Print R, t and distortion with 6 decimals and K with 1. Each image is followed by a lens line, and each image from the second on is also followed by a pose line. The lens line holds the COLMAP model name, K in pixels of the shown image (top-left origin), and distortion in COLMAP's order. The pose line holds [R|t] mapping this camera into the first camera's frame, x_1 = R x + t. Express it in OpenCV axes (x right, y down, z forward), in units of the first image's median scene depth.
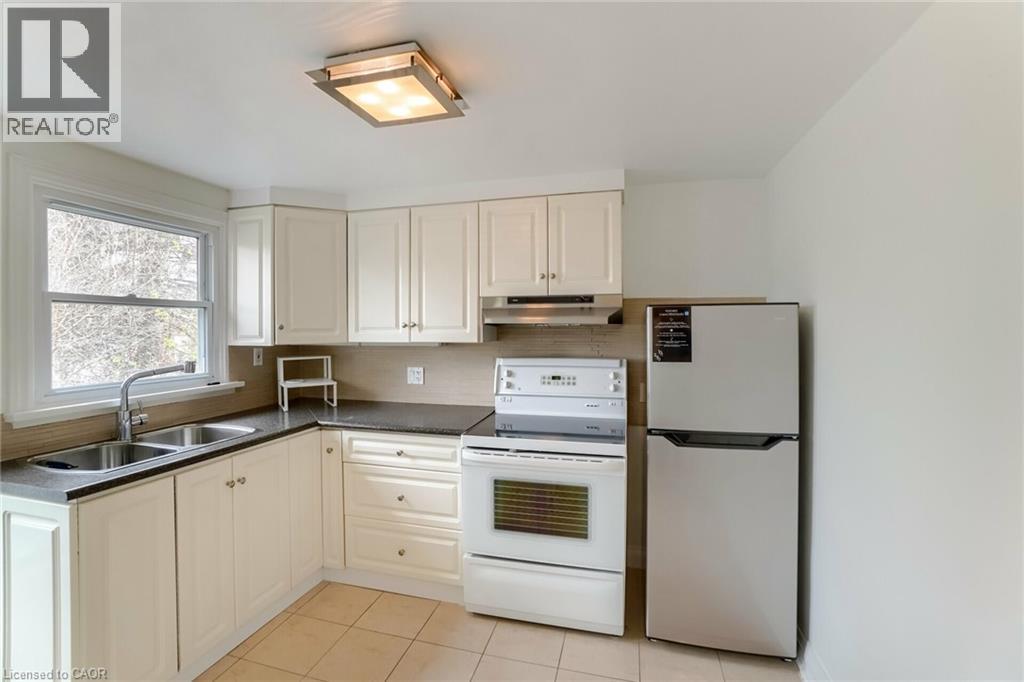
lens RADIAL K [[452.0, 0, 502.4], [0, 452.0, 338.1], [0, 0, 1]] dist [-0.058426, 0.024191]
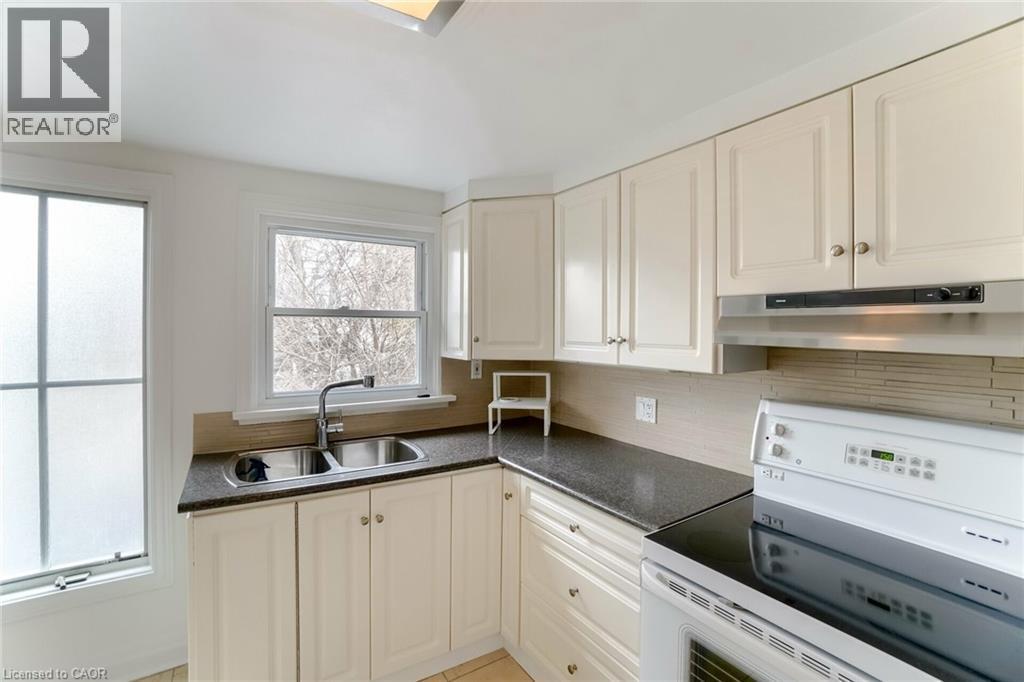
lens RADIAL K [[452.0, 0, 502.4], [0, 452.0, 338.1], [0, 0, 1]] dist [-0.058426, 0.024191]
pose [[0.749307, 0.022133, -0.661852, 0.124606], [-0.026115, 0.999651, 0.003864, -0.031760], [0.661707, 0.014389, 0.749624, 0.372270]]
